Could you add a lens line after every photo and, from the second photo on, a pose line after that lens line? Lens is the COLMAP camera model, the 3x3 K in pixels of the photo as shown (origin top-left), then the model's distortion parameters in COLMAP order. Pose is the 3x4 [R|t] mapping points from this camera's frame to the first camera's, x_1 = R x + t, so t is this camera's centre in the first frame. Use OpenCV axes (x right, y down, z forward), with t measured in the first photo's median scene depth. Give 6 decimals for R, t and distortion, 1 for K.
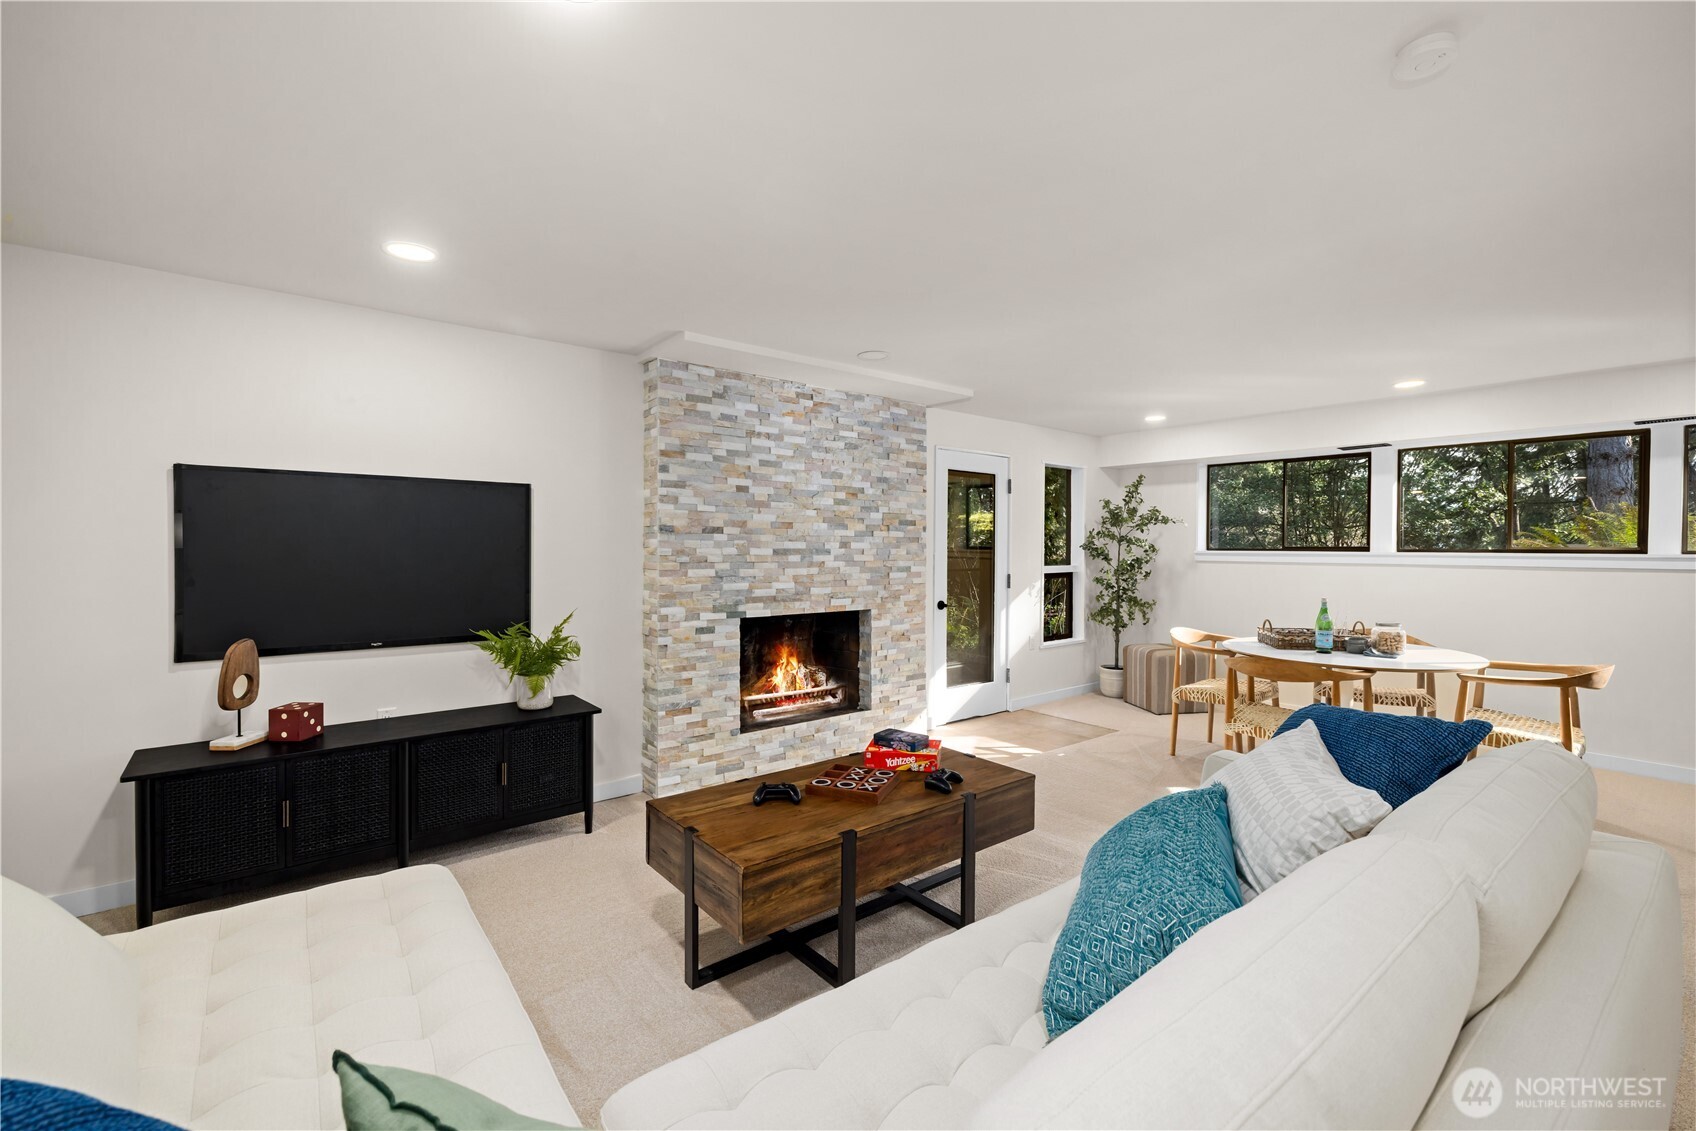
lens RADIAL K [[716.1, 0, 847.6], [0, 716.1, 562.3], [0, 0, 1]] dist [0.000932, 0.000298]
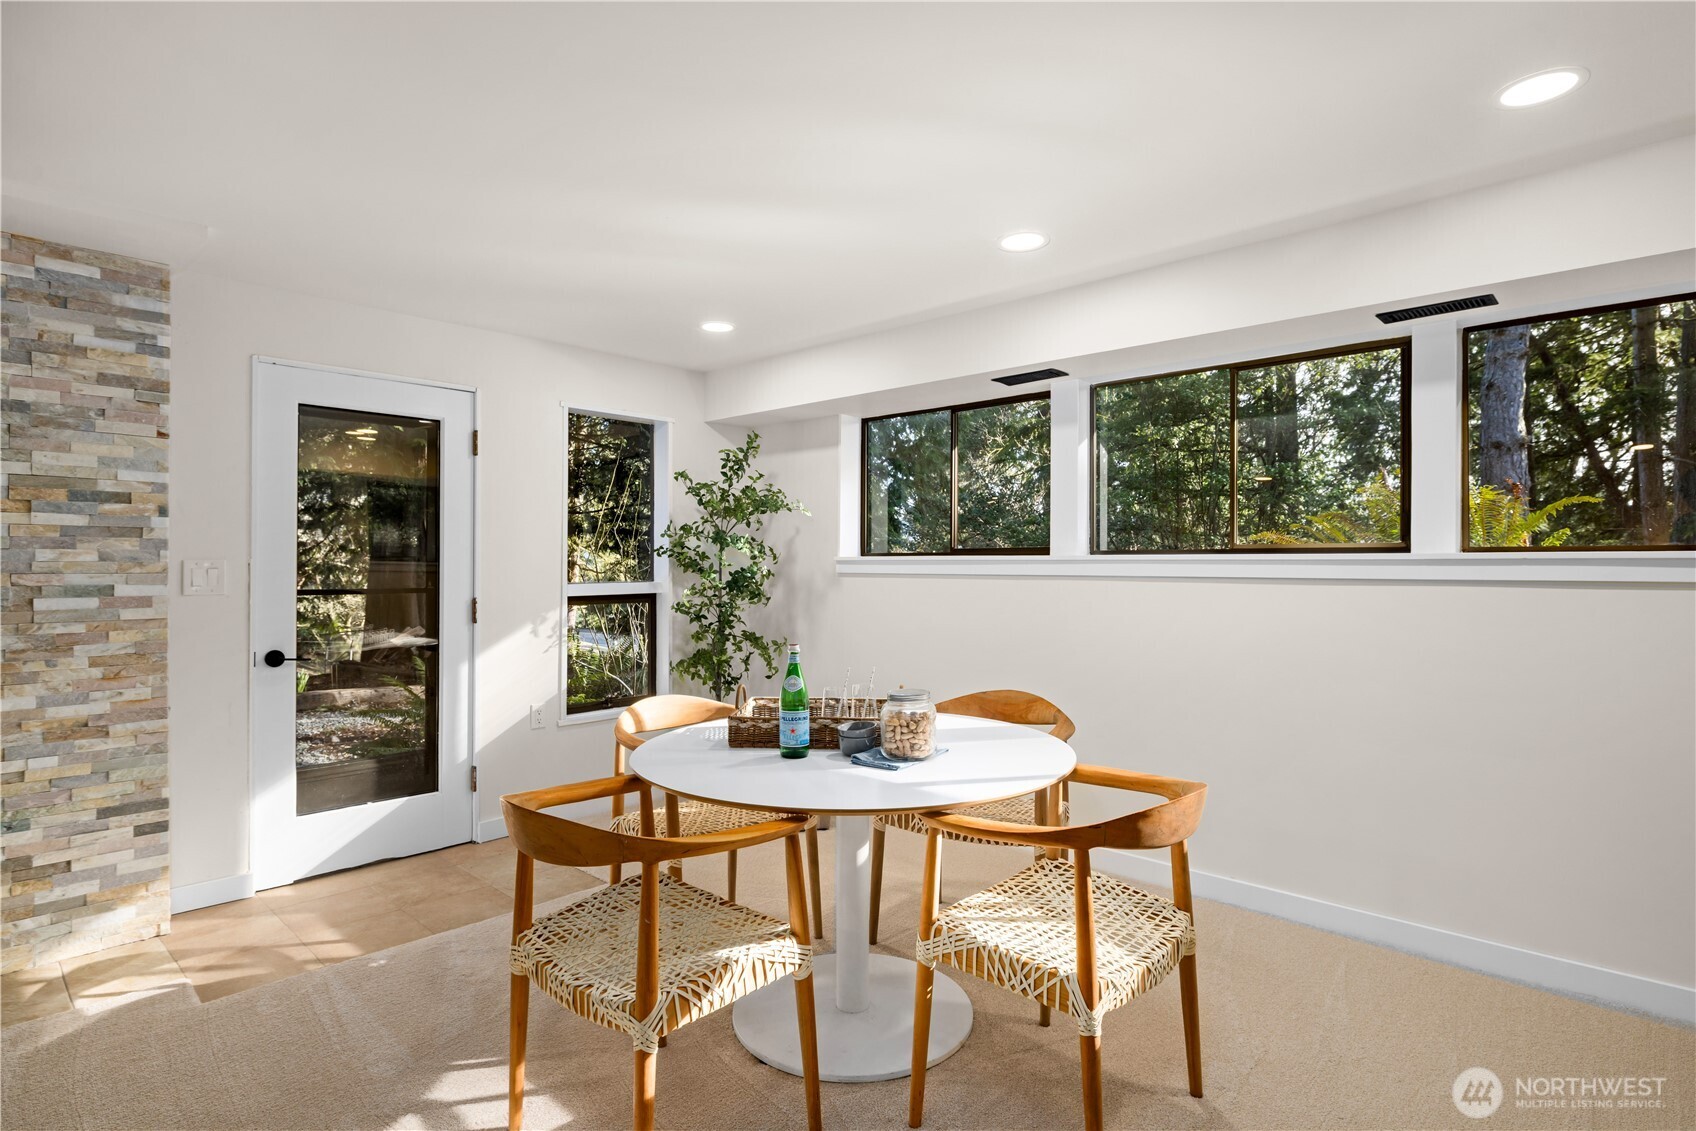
lens RADIAL K [[884.9, 0, 848.1], [0, 884.9, 565.2], [0, 0, 1]] dist [-0.002046, -0.000812]
pose [[0.989262, -0.004716, 0.146080, 0.458666], [0.007610, 0.999786, -0.019256, 0.006821], [-0.145958, 0.020161, 0.989085, 0.296322]]
